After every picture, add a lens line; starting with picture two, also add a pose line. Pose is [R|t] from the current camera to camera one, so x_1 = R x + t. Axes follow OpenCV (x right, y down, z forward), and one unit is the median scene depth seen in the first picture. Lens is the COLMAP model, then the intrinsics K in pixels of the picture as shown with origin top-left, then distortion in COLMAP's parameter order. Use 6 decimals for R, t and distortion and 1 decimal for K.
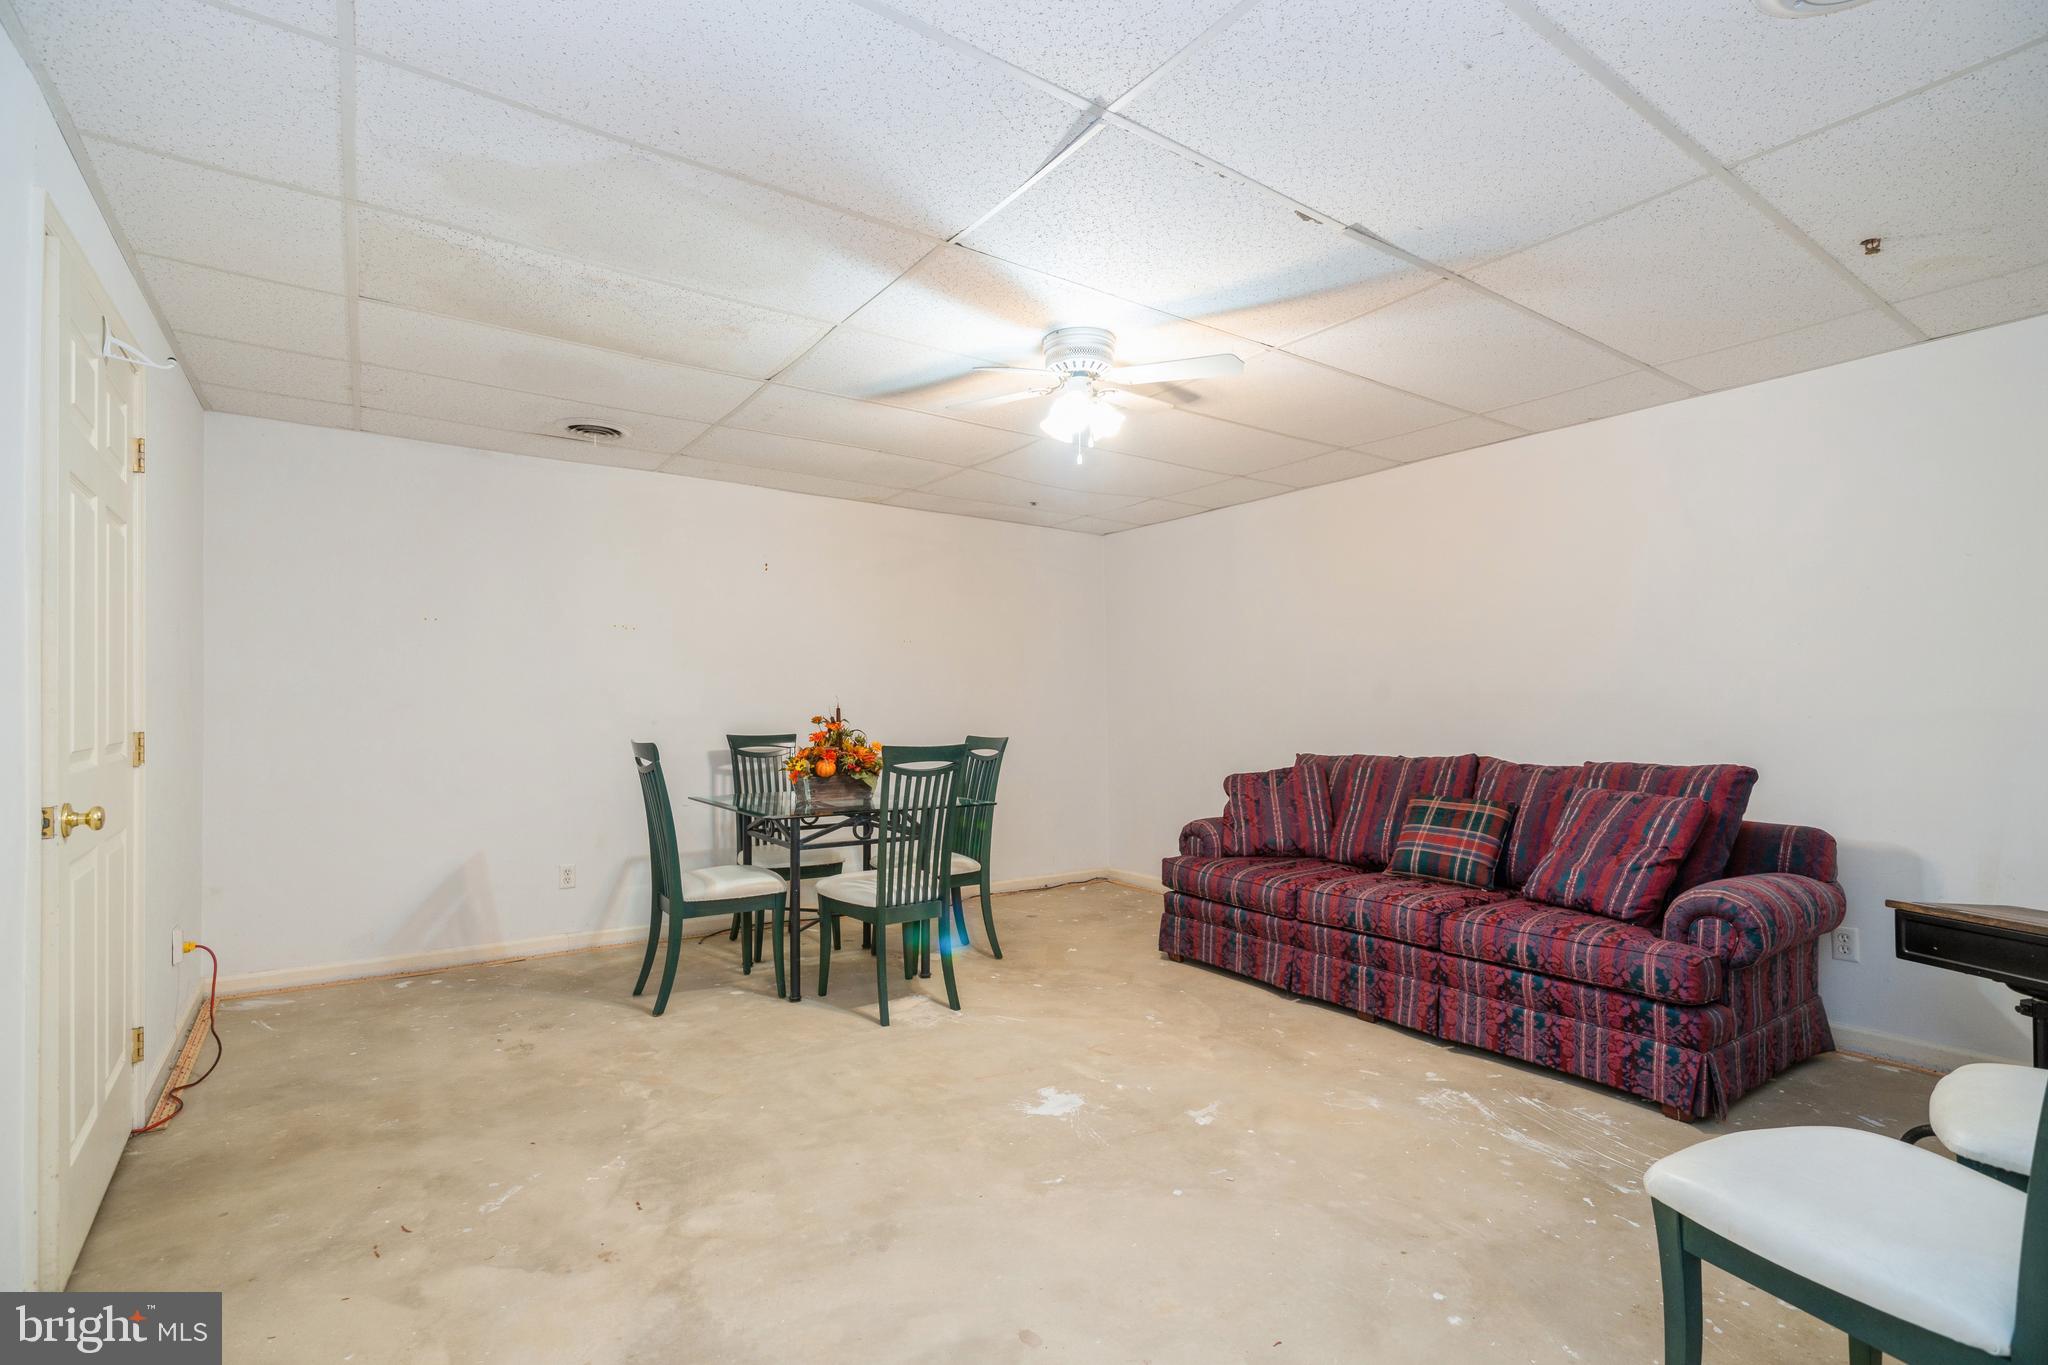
lens RADIAL K [[938.6, 0, 1024.4], [0, 938.6, 692.7], [0, 0, 1]] dist [0.003605, -0.000124]
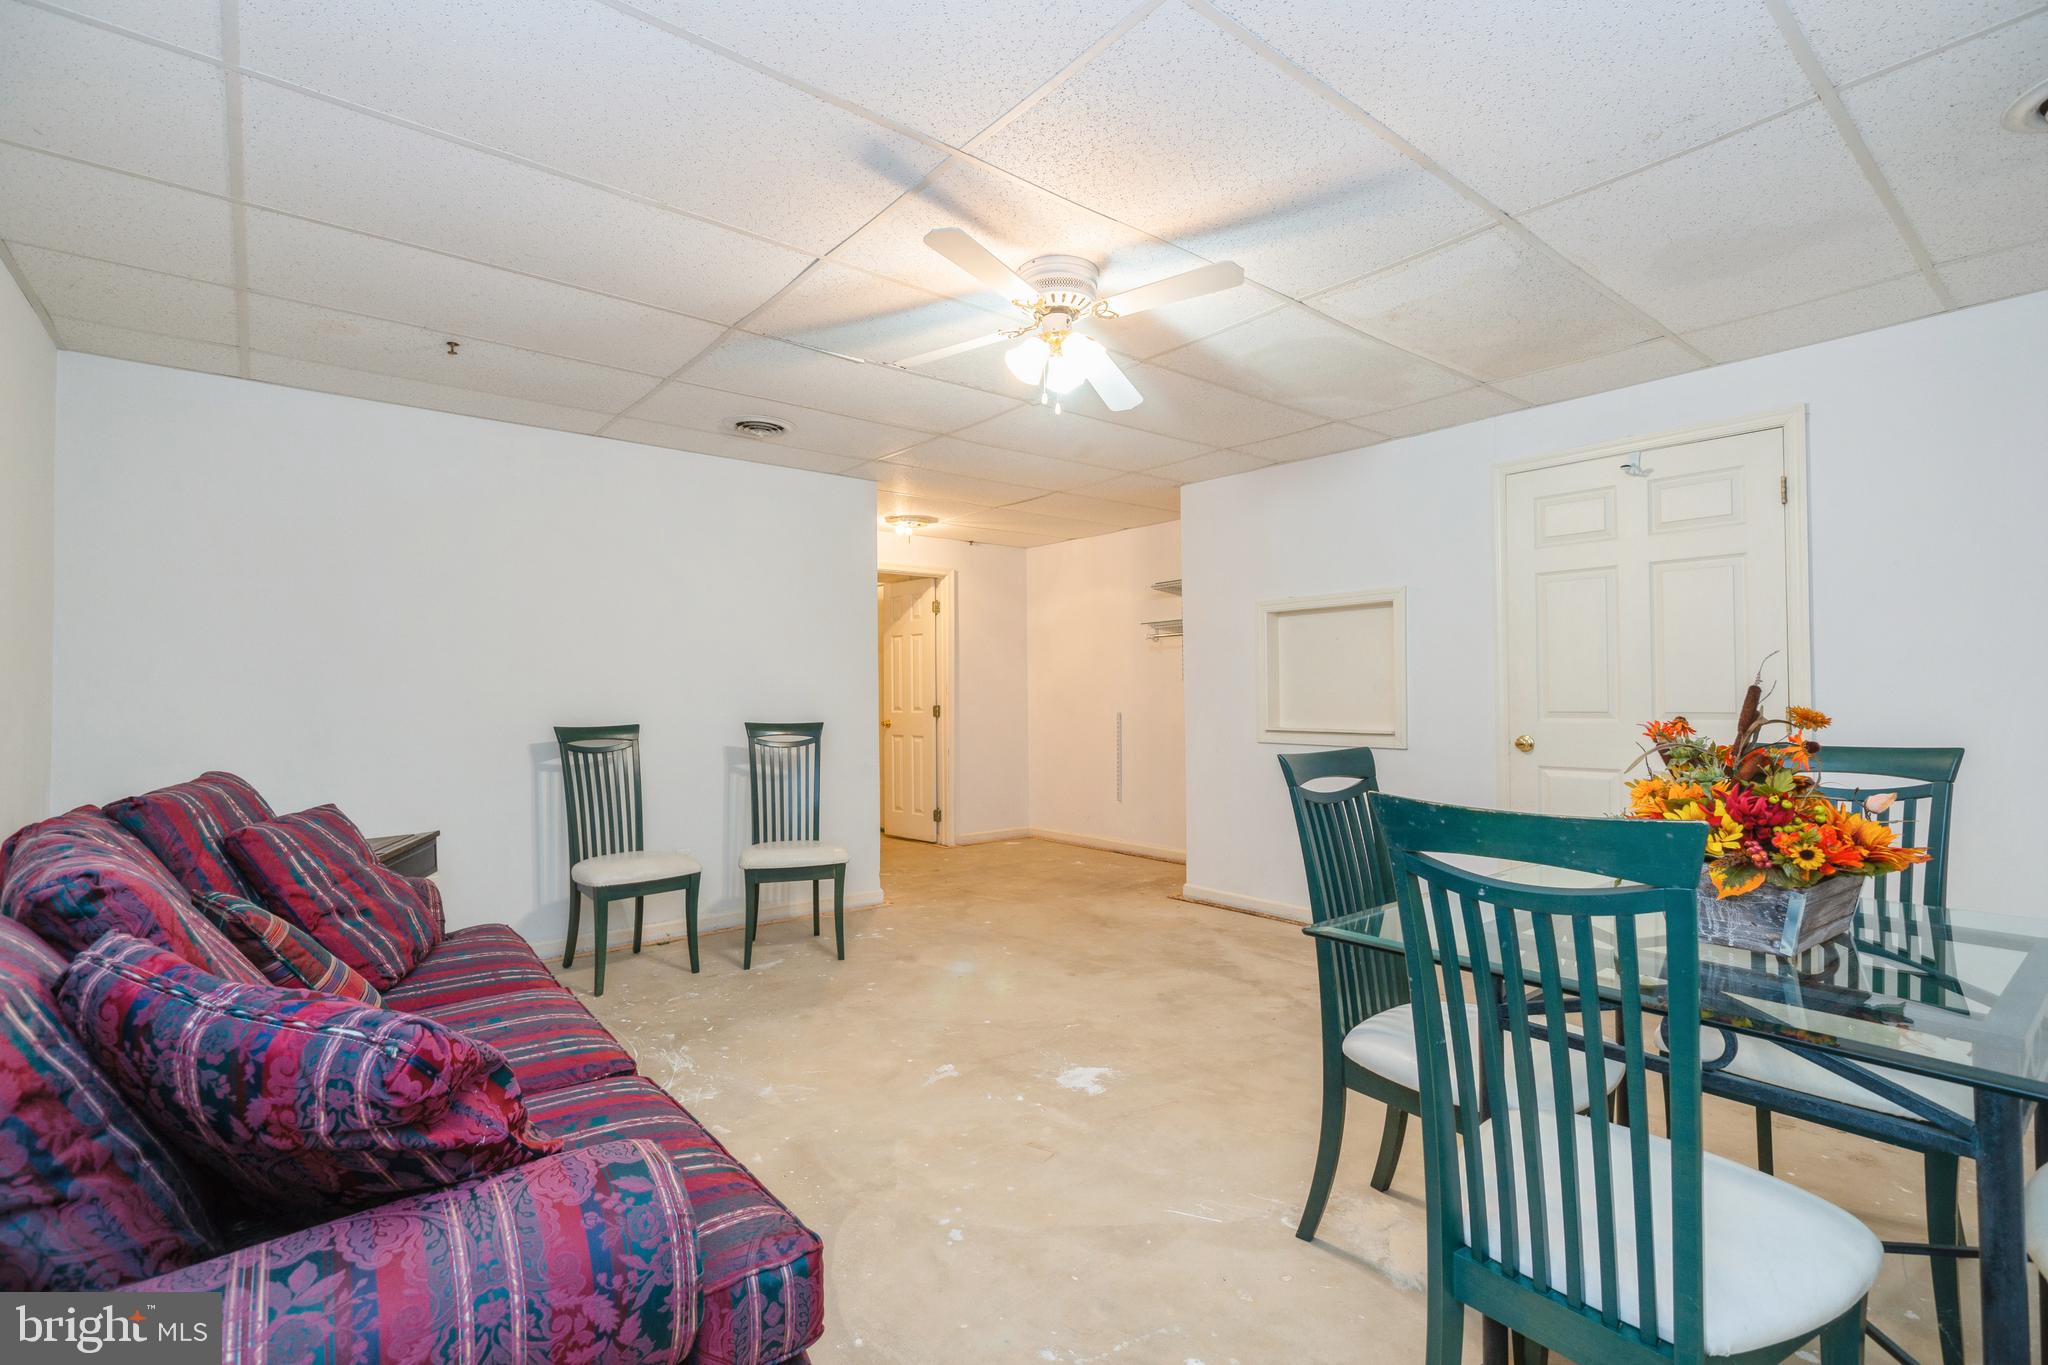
lens RADIAL K [[938.6, 0, 1022.0], [0, 938.6, 689.2], [0, 0, 1]] dist [0.003605, -0.000124]
pose [[-0.997738, 0.001036, -0.067210, 0.183024], [0.002510, 0.999758, -0.021860, 0.036295], [0.067172, -0.021979, -0.997499, 2.187868]]
